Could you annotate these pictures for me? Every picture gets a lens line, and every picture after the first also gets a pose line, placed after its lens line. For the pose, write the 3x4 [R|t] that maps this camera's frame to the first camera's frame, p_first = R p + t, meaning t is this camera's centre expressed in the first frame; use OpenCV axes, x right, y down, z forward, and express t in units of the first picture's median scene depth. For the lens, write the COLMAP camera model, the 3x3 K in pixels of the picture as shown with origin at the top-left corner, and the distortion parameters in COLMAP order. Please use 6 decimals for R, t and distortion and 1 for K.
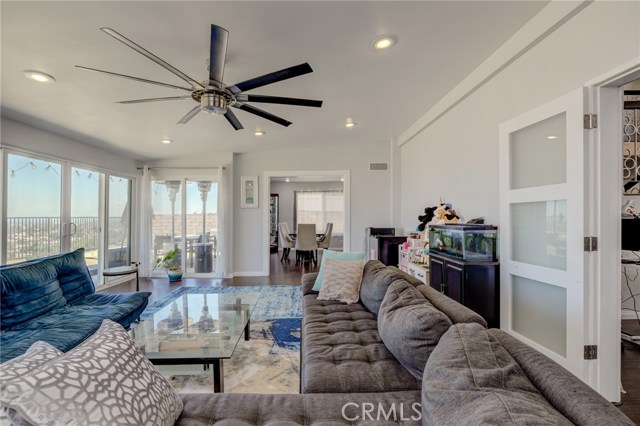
lens RADIAL K [[296.9, 0, 313.3], [0, 296.9, 212.0], [0, 0, 1]] dist [-0.016709, 0.000486]
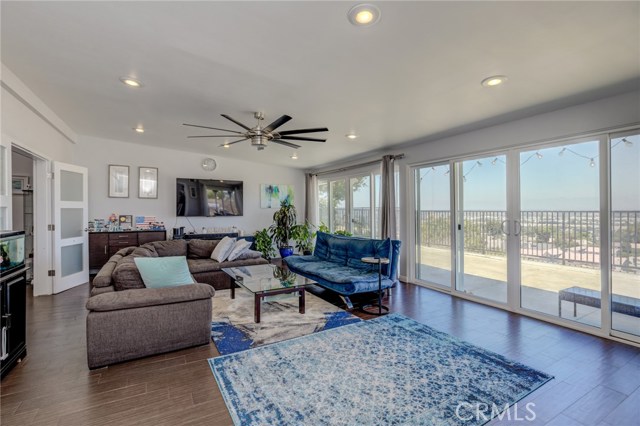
lens RADIAL K [[296.9, 0, 313.3], [0, 296.9, 212.0], [0, 0, 1]] dist [-0.016709, 0.000486]
pose [[-0.886622, 0.007102, -0.462439, 0.070239], [0.009779, 0.999946, -0.003392, 0.009304], [0.462391, -0.007529, -0.886644, 1.353741]]
